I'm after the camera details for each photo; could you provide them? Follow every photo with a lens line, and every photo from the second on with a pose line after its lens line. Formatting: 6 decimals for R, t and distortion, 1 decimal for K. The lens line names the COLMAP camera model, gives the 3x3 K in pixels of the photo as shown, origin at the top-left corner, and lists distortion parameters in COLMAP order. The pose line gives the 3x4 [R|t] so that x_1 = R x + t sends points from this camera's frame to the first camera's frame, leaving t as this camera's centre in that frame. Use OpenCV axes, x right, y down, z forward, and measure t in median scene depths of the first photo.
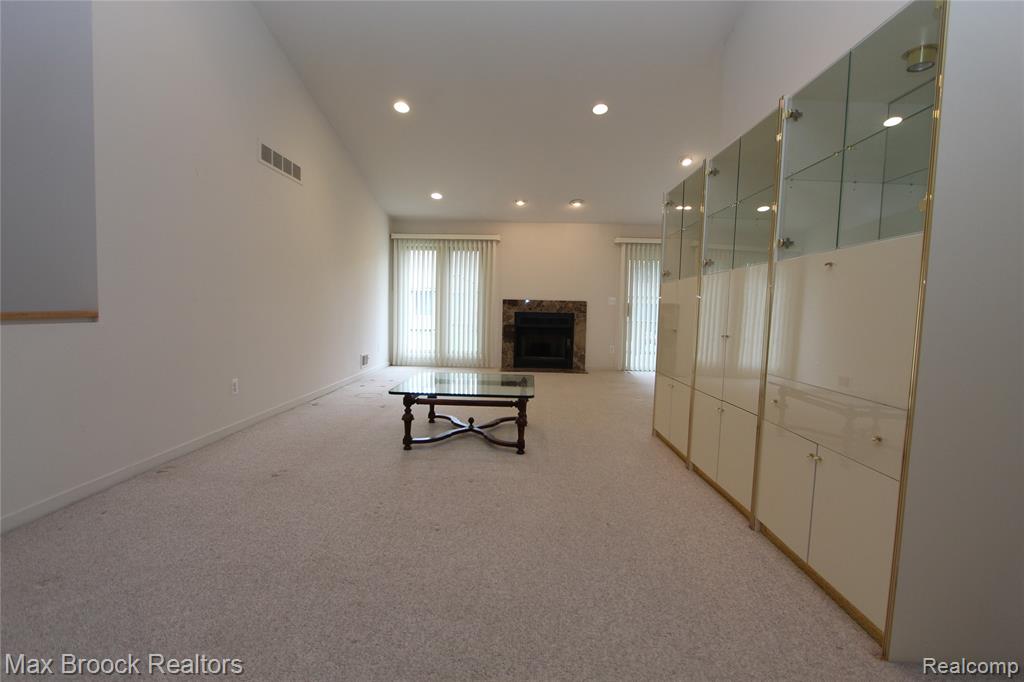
lens RADIAL K [[476.5, 0, 508.4], [0, 476.5, 339.0], [0, 0, 1]] dist [-0.014400, 0.004213]
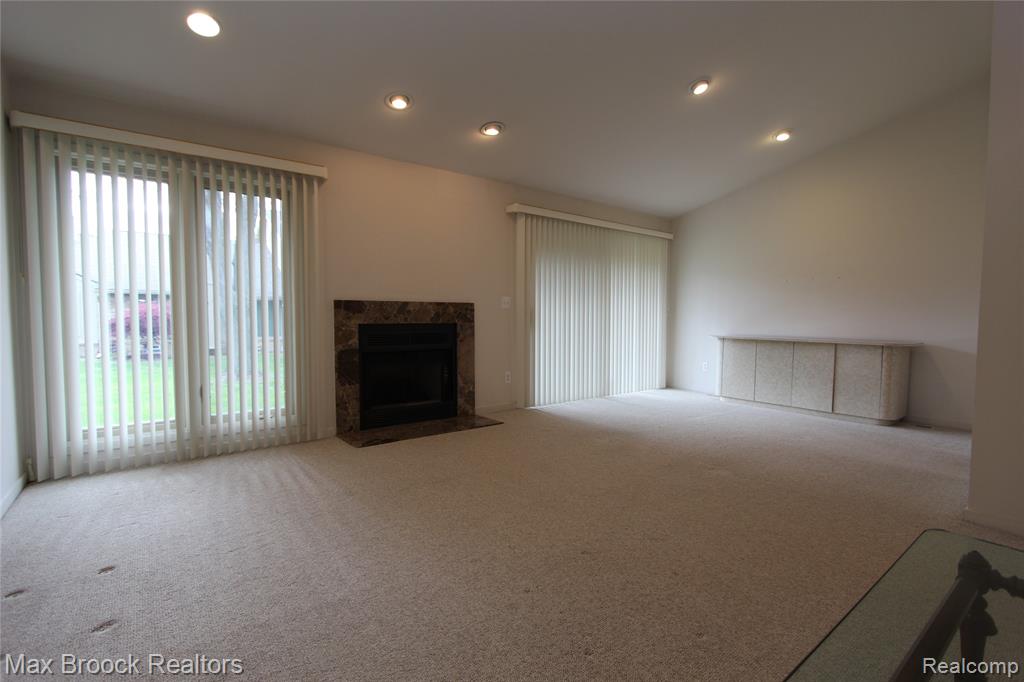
lens RADIAL K [[476.5, 0, 512.9], [0, 476.5, 338.3], [0, 0, 1]] dist [-0.014400, 0.004213]
pose [[0.774684, -0.050420, 0.630335, -0.184900], [0.058256, 0.998268, 0.008254, -0.036183], [-0.629659, 0.030326, 0.776279, 0.495433]]
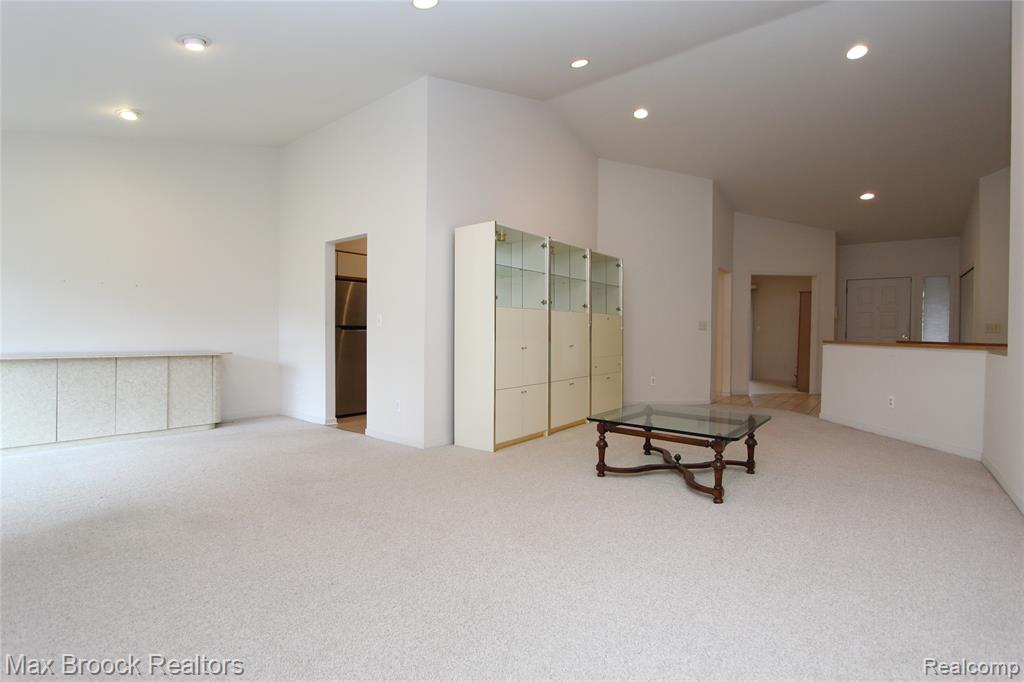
lens RADIAL K [[476.5, 0, 514.7], [0, 476.5, 337.2], [0, 0, 1]] dist [-0.014400, 0.004213]
pose [[-0.797813, -0.039454, 0.601613, -0.169535], [0.010709, 0.996772, 0.079571, -0.065016], [-0.602810, 0.069925, -0.794815, 0.906256]]
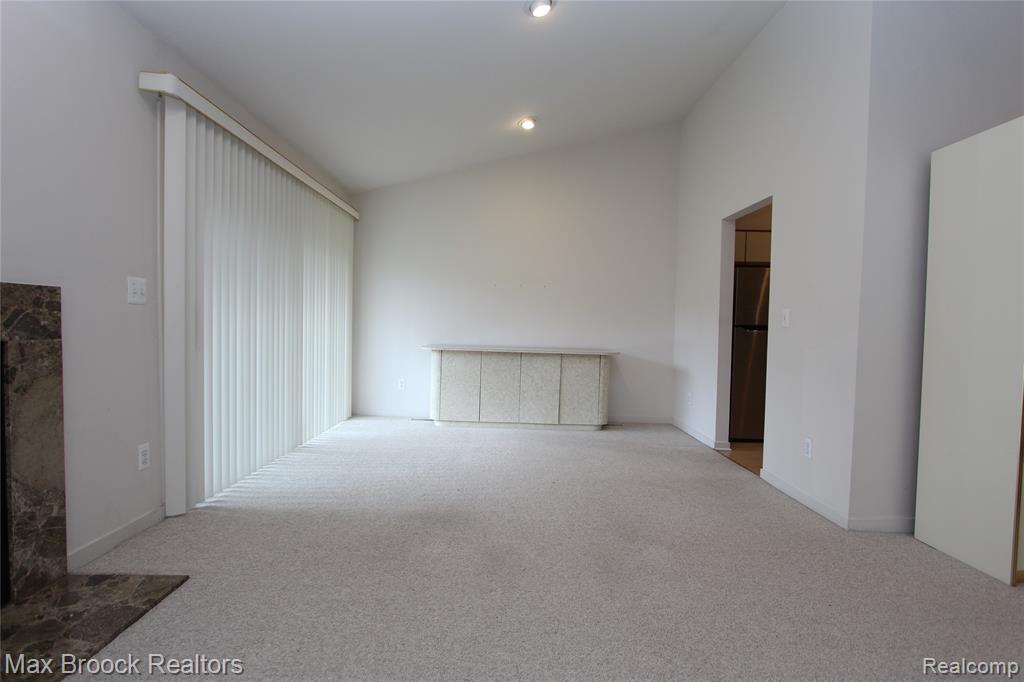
lens RADIAL K [[476.5, 0, 510.6], [0, 476.5, 339.6], [0, 0, 1]] dist [-0.014400, 0.004213]
pose [[-0.040279, -0.062533, 0.997230, -0.077822], [0.042292, 0.997039, 0.064230, -0.059136], [-0.998293, 0.044762, -0.037515, 0.788970]]
